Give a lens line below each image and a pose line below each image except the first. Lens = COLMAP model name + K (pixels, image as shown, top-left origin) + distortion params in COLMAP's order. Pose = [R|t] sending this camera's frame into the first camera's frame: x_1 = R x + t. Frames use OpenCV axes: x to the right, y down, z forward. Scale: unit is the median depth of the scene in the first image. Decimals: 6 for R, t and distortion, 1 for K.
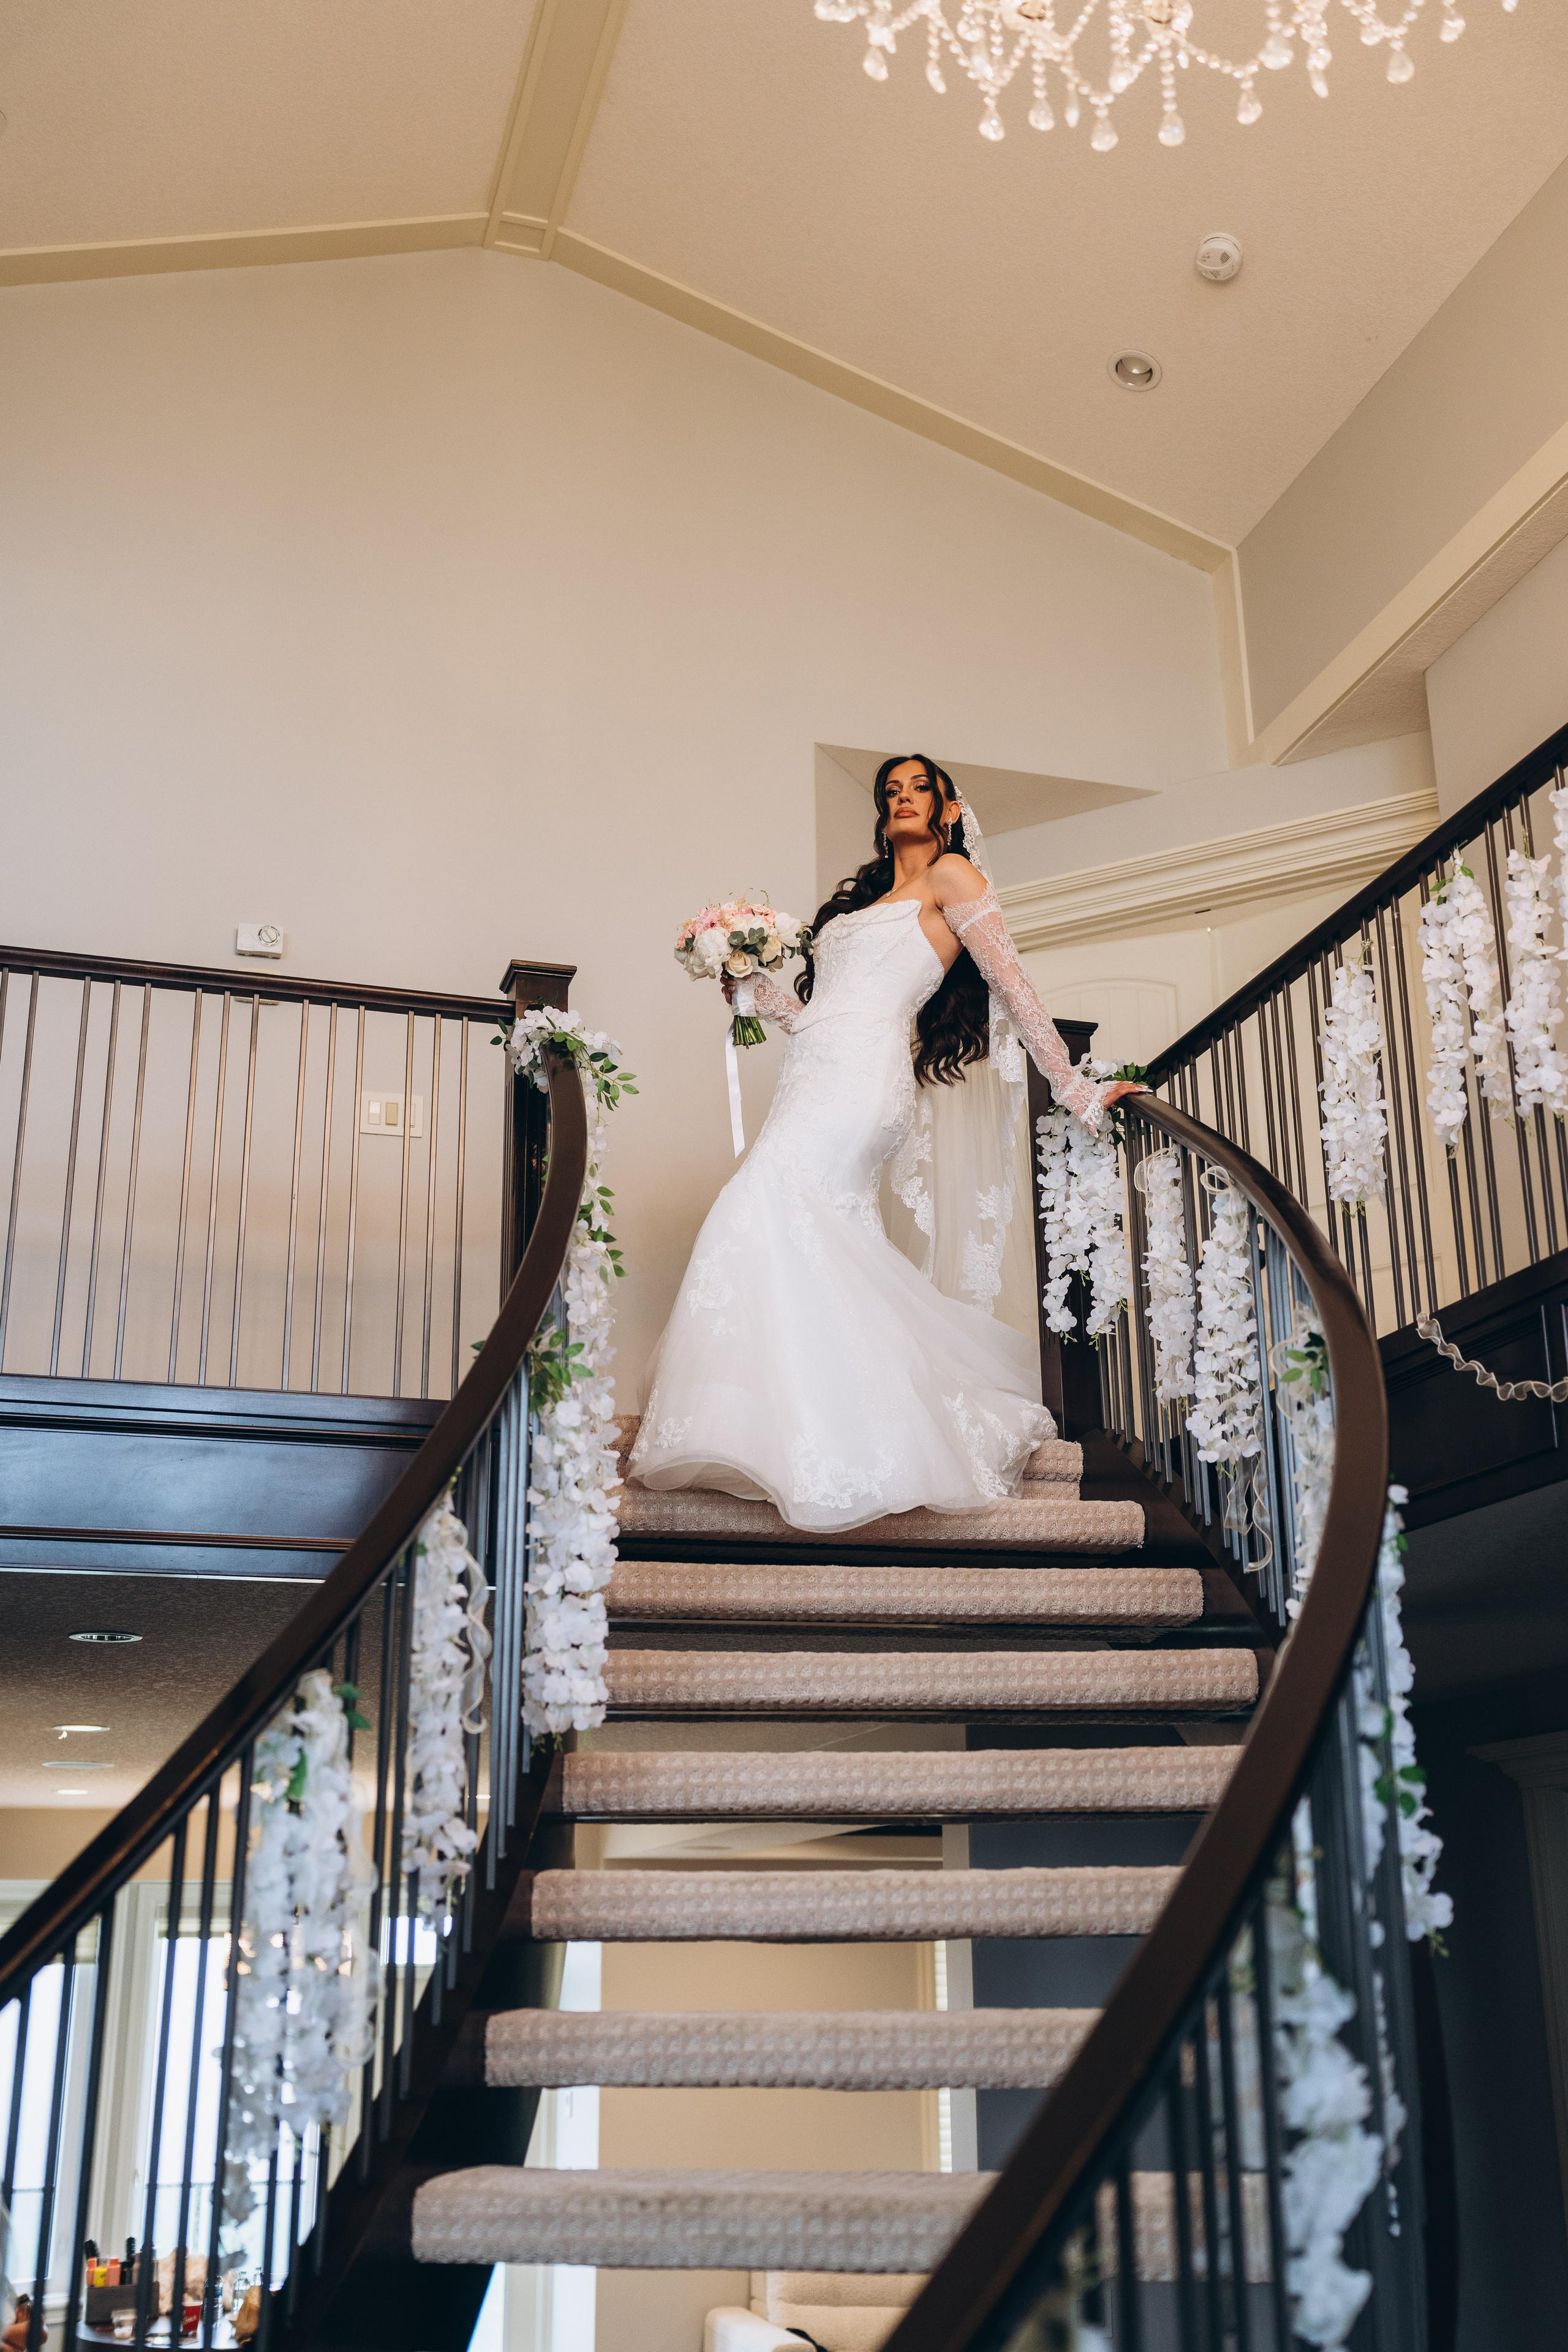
lens RADIAL K [[2359.6, 0, 790.3], [0, 2359.6, 1196.8], [0, 0, 1]] dist [0.004854, 0.003054]
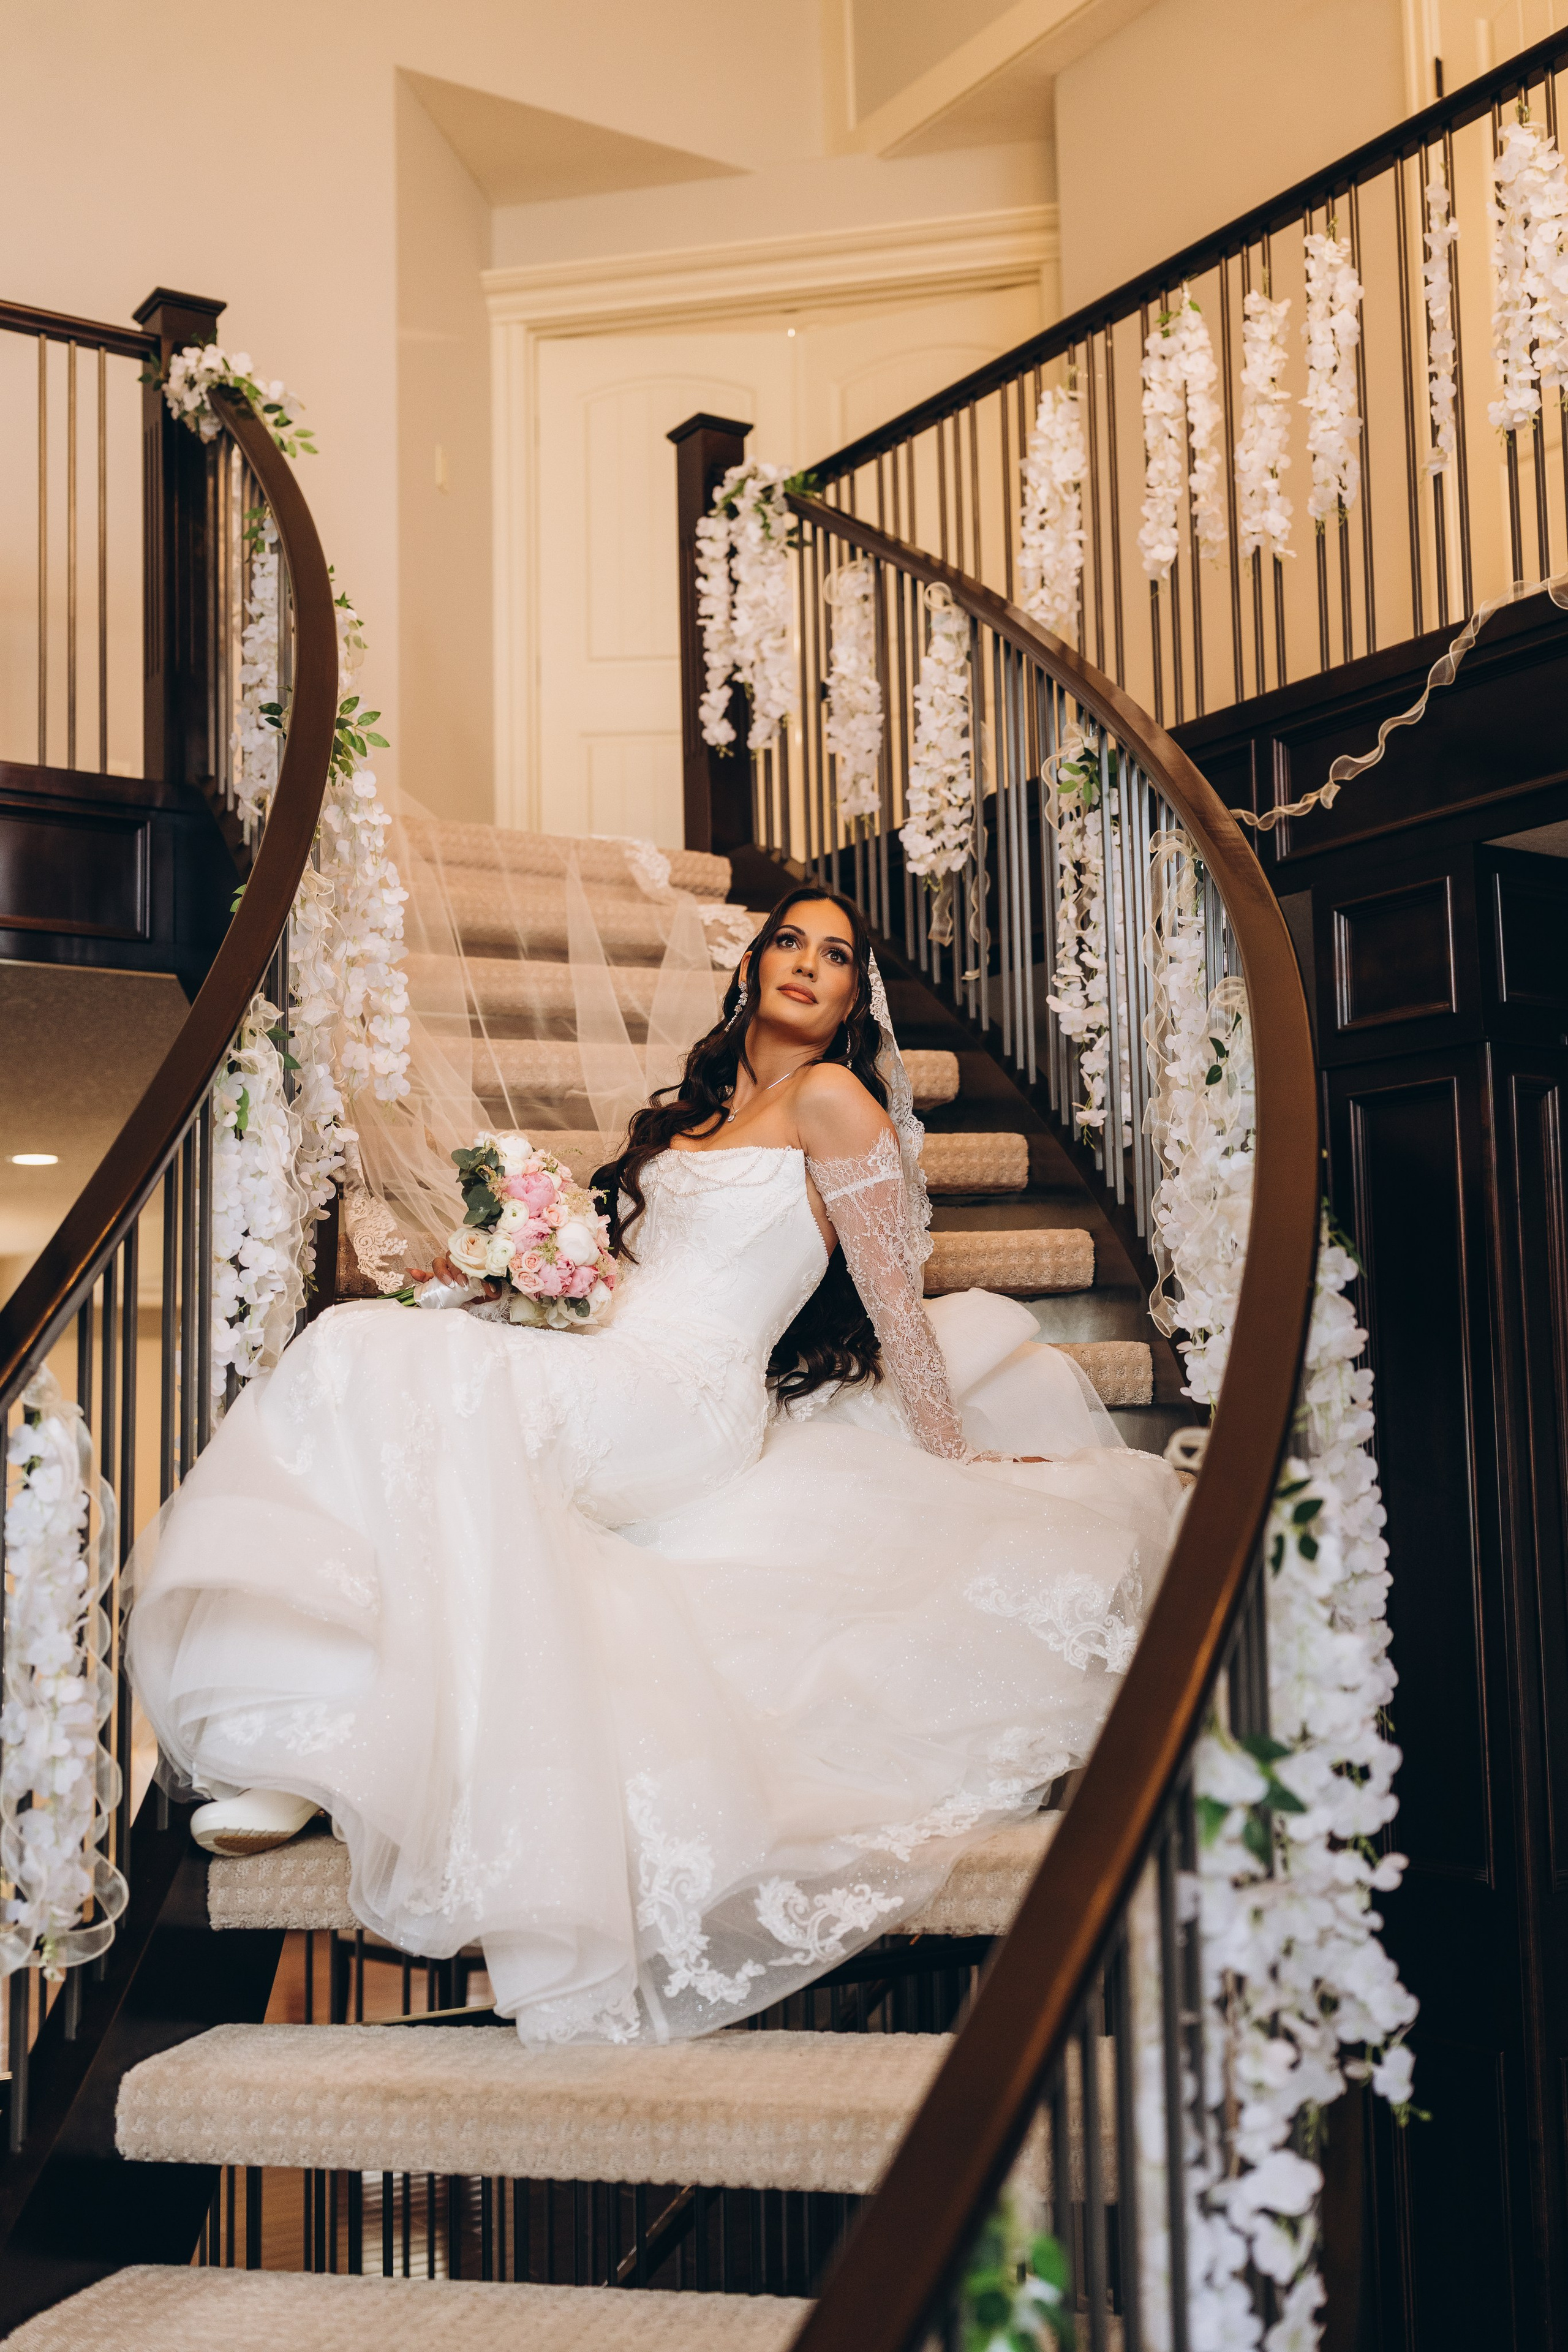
lens RADIAL K [[2616.8, 0, 788.2], [0, 2616.8, 1178.2], [0, 0, 1]] dist [-0.007910, 0.024883]
pose [[0.959104, 0.018290, 0.282463, -0.191388], [-0.076064, 0.977858, 0.194958, 0.022657], [-0.272643, -0.208471, 0.939258, -0.085710]]
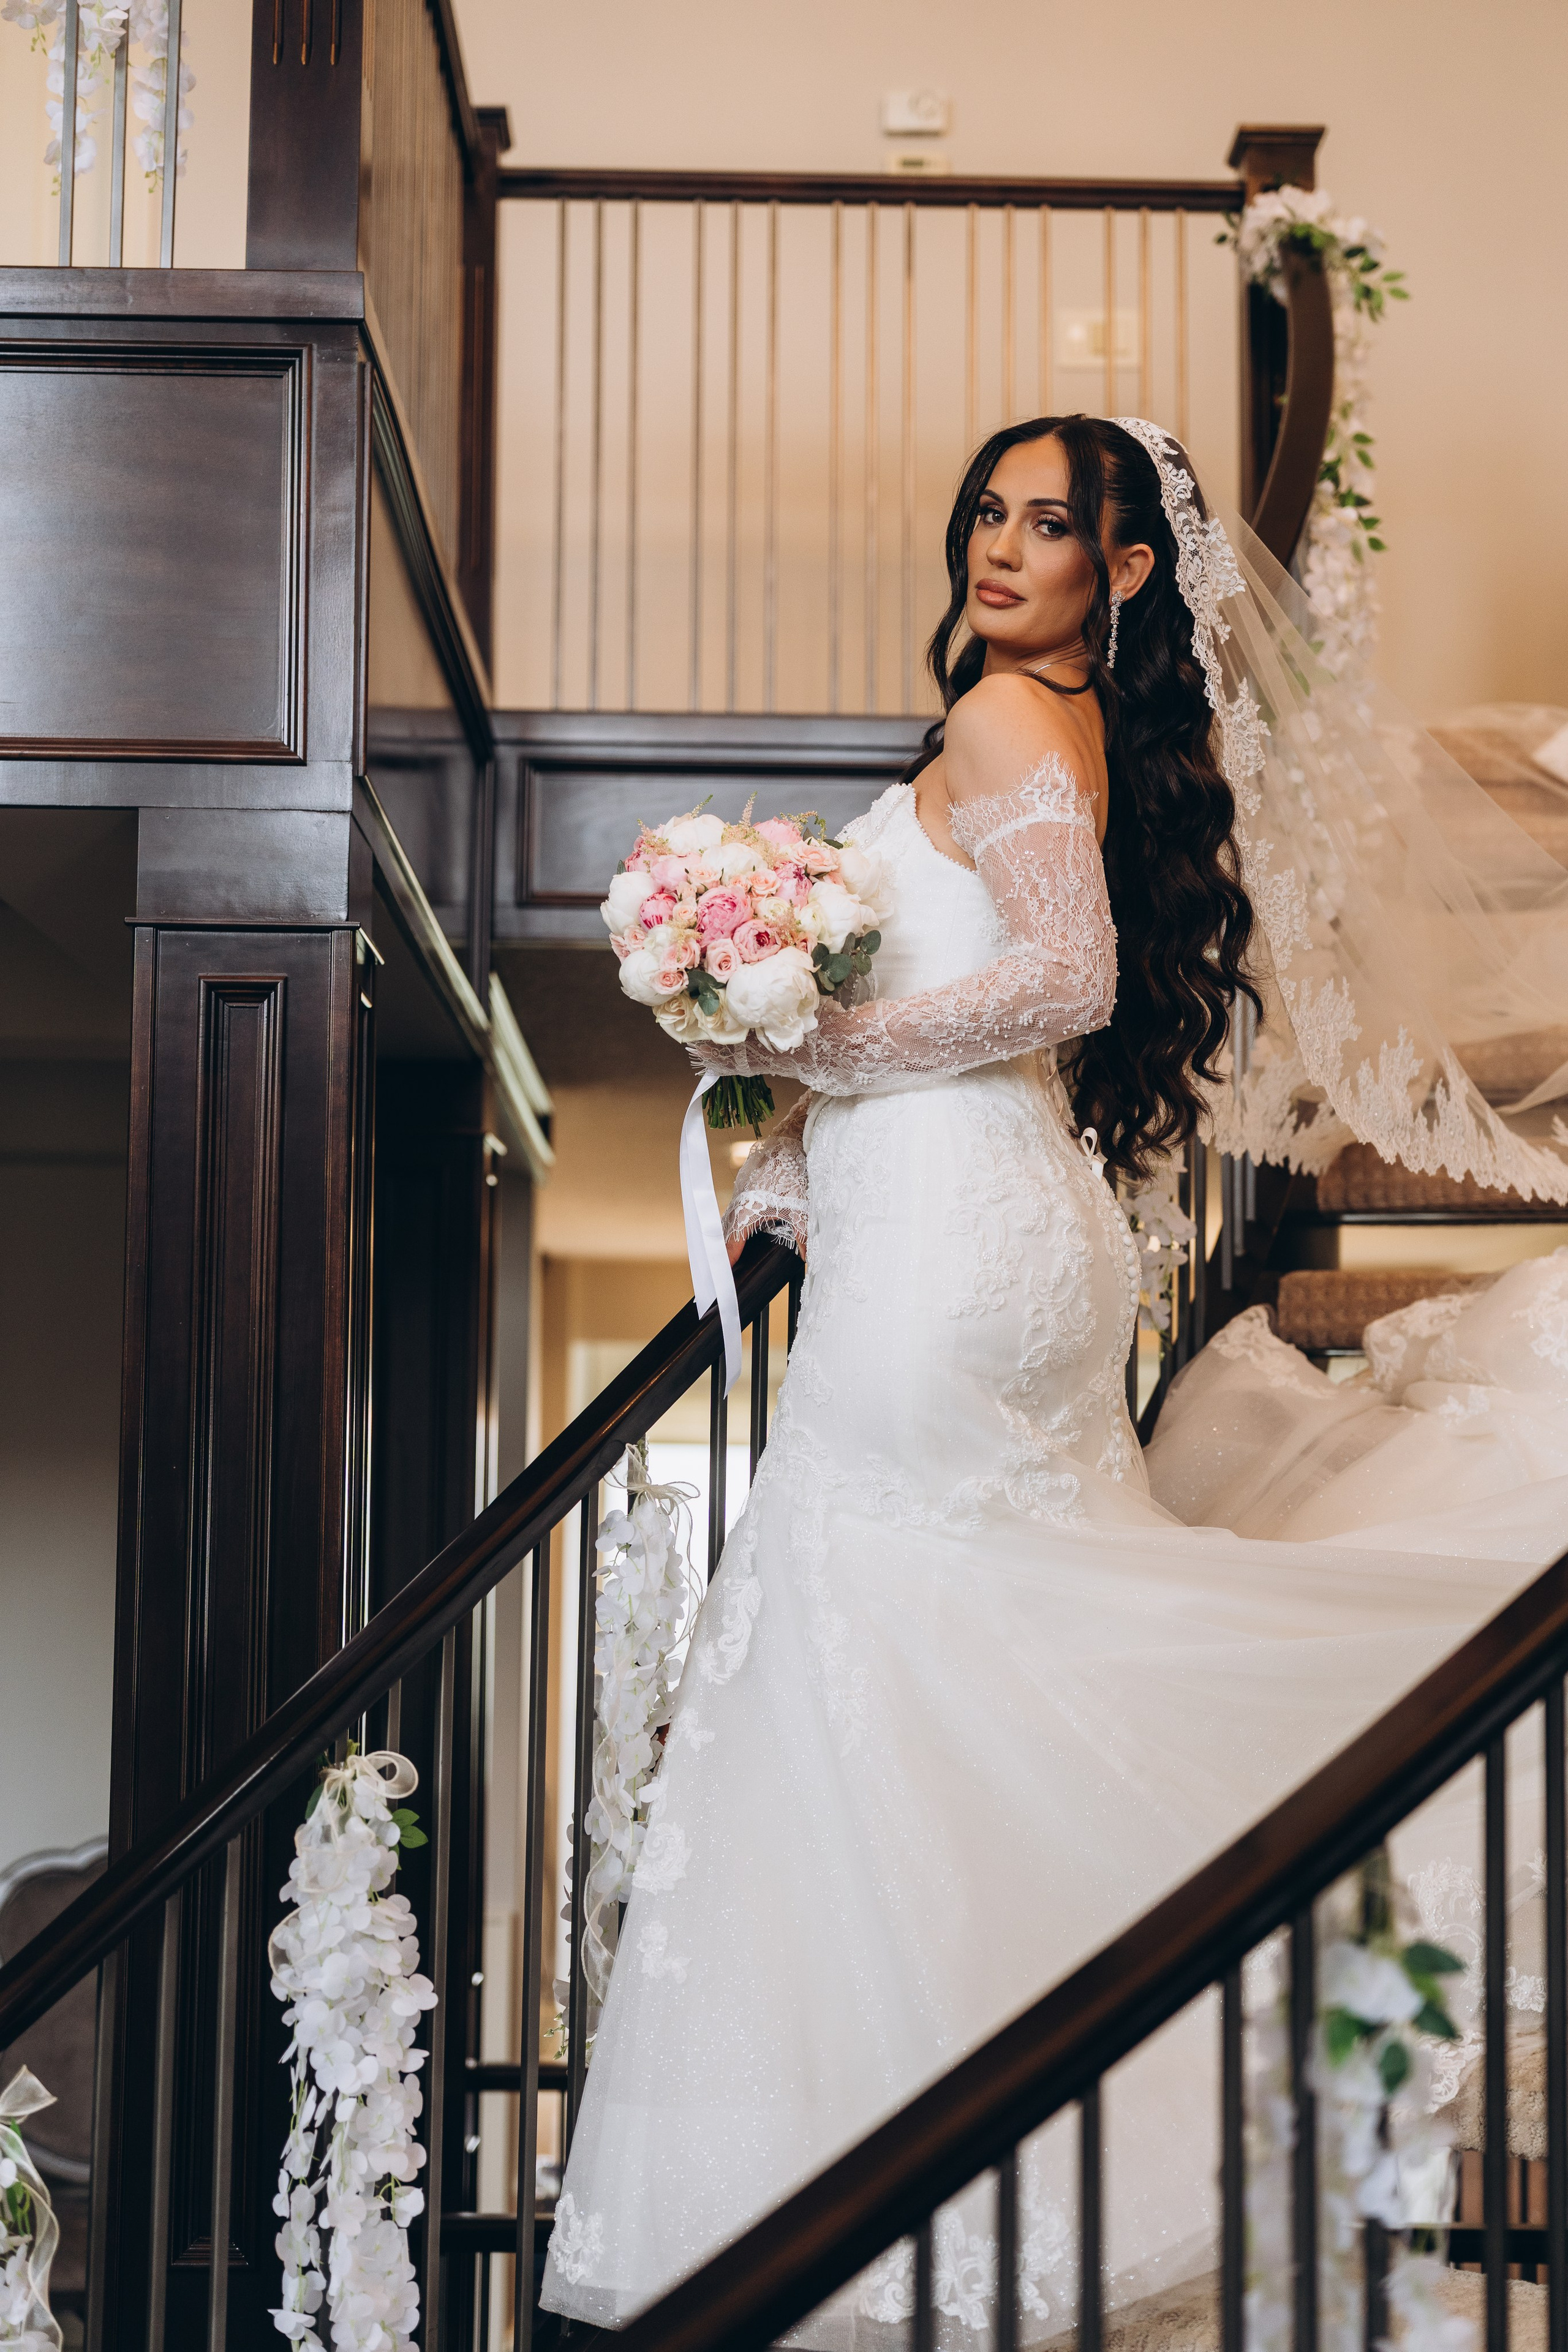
lens RADIAL K [[3486.6, 0, 843.1], [0, 3486.6, 1113.1], [0, 0, 1]] dist [0.161241, -0.964184]
pose [[0.966066, -0.015257, -0.257844, 0.050465], [0.065758, 0.979889, 0.188395, -0.013392], [0.249785, -0.198957, 0.947641, -0.172969]]
